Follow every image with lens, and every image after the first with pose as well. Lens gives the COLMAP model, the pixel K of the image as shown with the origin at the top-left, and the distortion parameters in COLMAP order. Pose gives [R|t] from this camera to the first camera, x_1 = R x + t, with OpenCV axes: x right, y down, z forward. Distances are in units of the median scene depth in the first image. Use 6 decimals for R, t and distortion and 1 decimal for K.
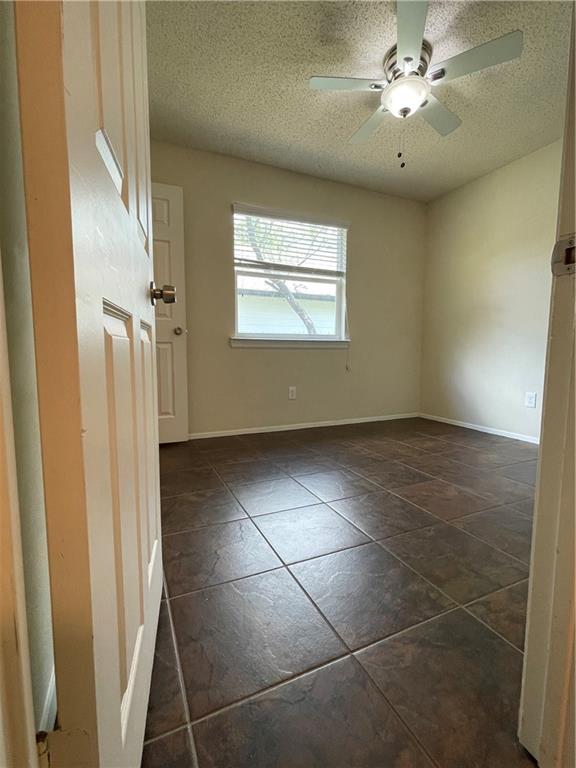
lens RADIAL K [[345.9, 0, 283.5], [0, 345.9, 386.0], [0, 0, 1]] dist [-0.000884, -0.000431]
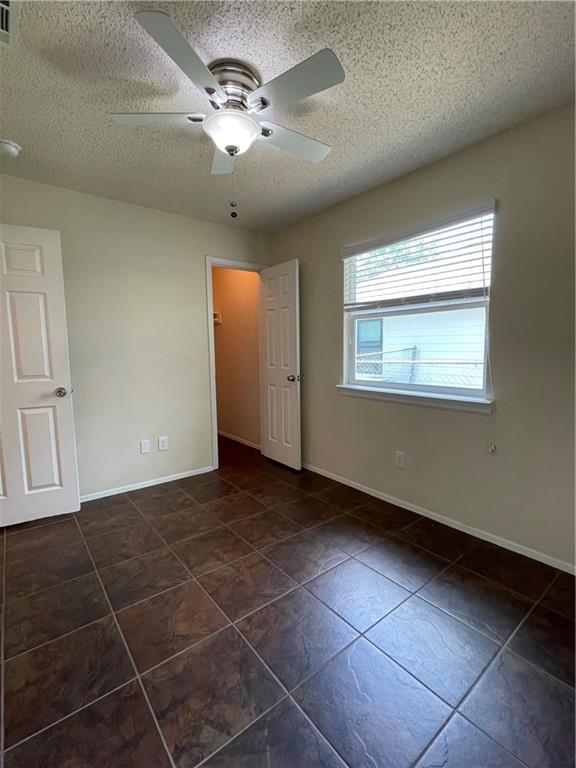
lens RADIAL K [[345.9, 0, 284.7], [0, 345.9, 383.3], [0, 0, 1]] dist [-0.000884, -0.000431]
pose [[0.246839, 0.087976, -0.965055, 0.787024], [-0.089231, 0.993703, 0.067764, -0.202303], [0.964940, 0.069386, 0.253135, 0.615440]]
